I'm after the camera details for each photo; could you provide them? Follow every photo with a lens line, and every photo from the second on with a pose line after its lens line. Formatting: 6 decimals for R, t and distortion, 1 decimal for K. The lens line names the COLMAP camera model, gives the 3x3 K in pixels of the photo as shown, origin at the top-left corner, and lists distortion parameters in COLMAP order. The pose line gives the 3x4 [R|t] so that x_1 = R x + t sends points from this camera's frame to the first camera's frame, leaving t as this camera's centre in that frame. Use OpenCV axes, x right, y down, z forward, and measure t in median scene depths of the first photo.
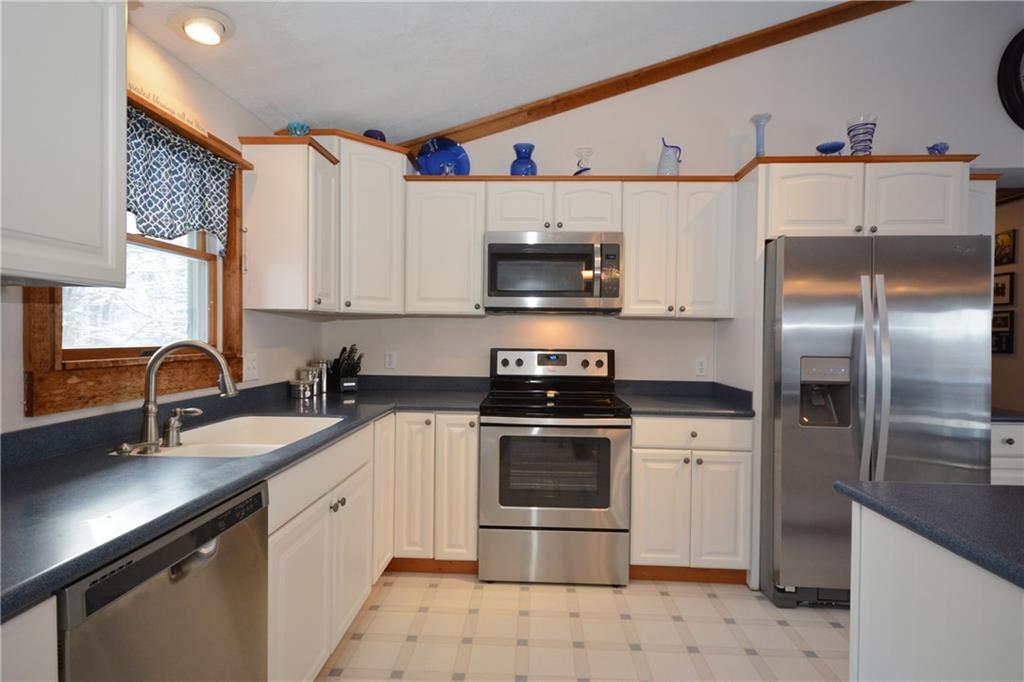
lens RADIAL K [[535.7, 0, 512.0], [0, 535.7, 341.0], [0, 0, 1]] dist [0.021299, -0.000019]
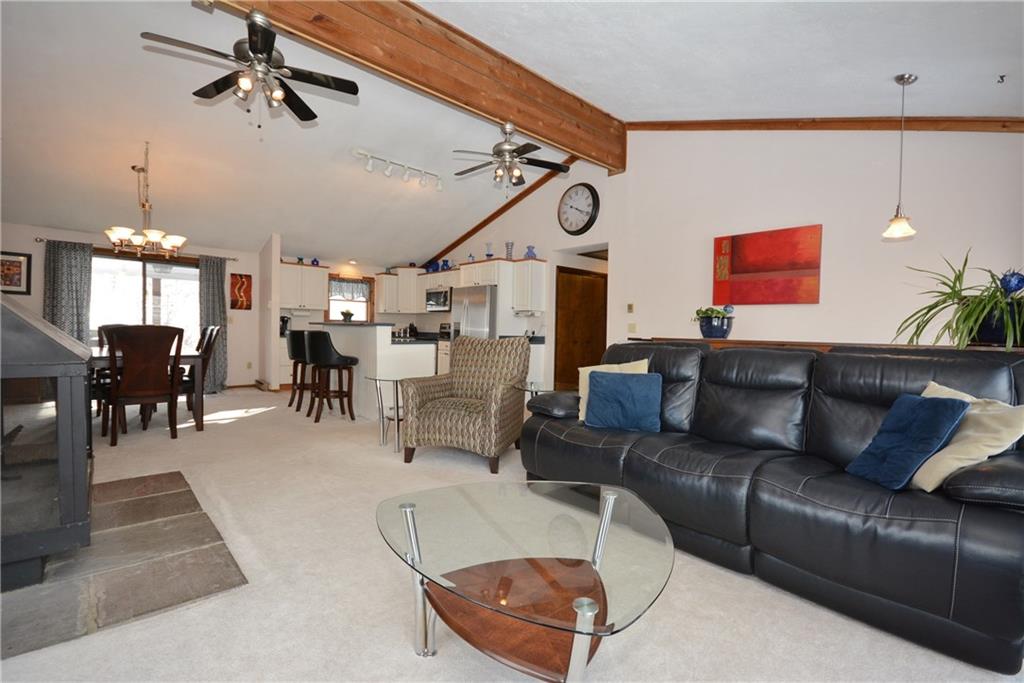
lens RADIAL K [[459.1, 0, 512.0], [0, 459.1, 341.5], [0, 0, 1]] dist [-0.002082, -0.000951]
pose [[0.704050, 0.021457, -0.709826, 2.426625], [-0.023041, 0.999707, 0.007366, 0.099648], [0.709776, 0.011169, 0.704339, -0.695110]]
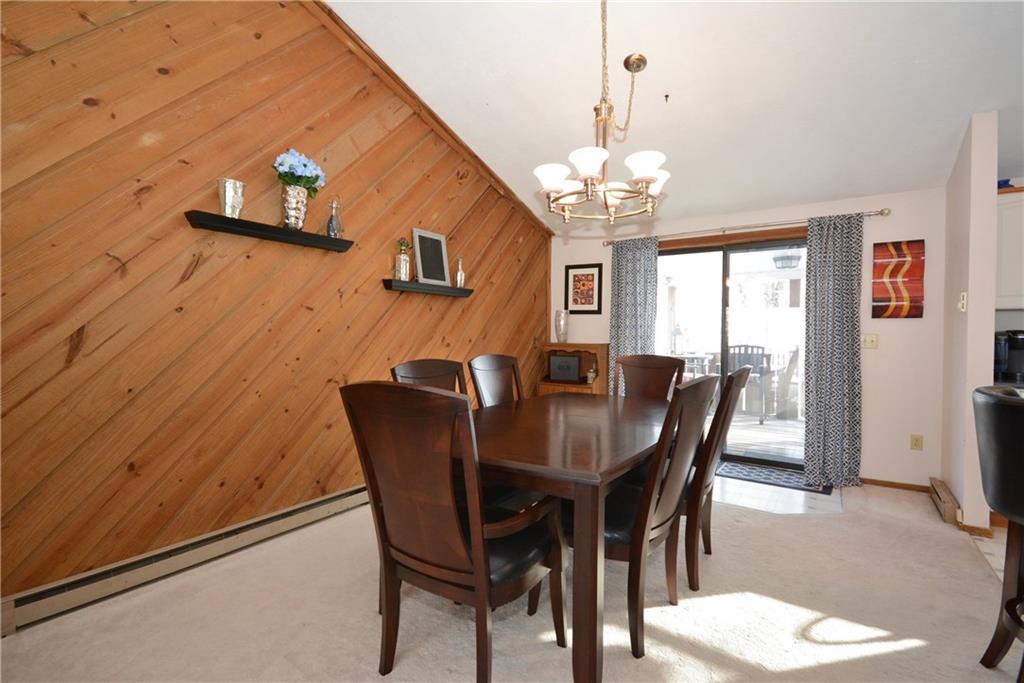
lens RADIAL K [[472.8, 0, 512.0], [0, 472.8, 341.5], [0, 0, 1]] dist [0.030323, -0.024188]
pose [[-0.518973, 0.000824, -0.854790, 1.111522], [-0.022890, 0.999628, 0.014861, 0.039291], [0.854484, 0.027278, -0.518761, -0.178855]]
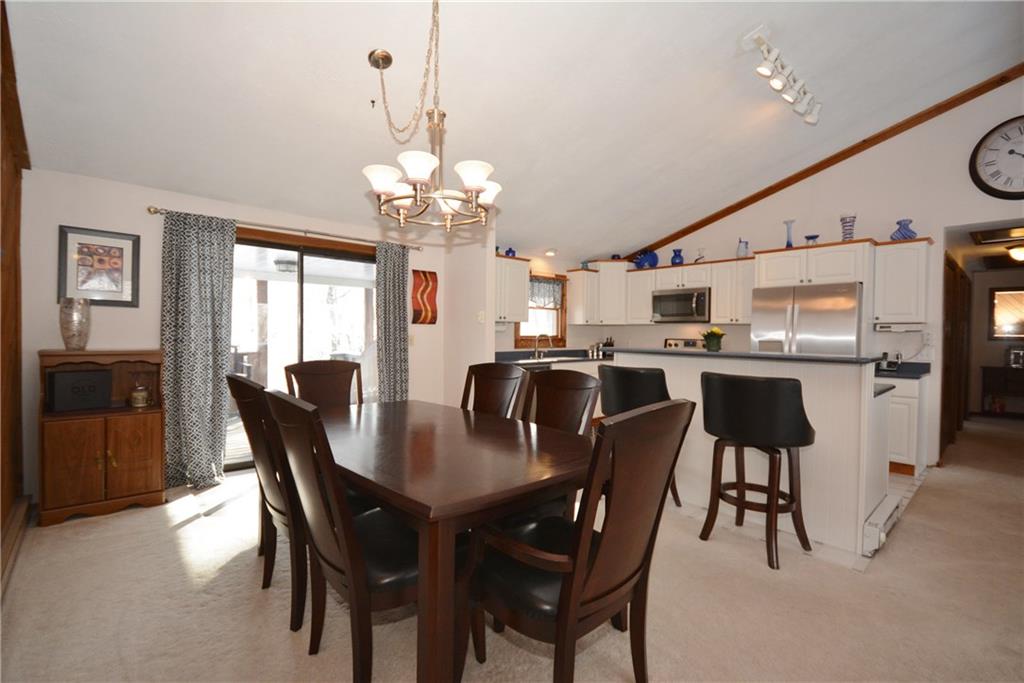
lens RADIAL K [[459.1, 0, 512.0], [0, 459.1, 341.5], [0, 0, 1]] dist [-0.002082, -0.000951]
pose [[0.700831, 0.009938, -0.713258, 0.985174], [-0.012093, 0.999925, 0.002050, 0.031571], [0.713225, 0.007189, 0.700898, -0.919712]]
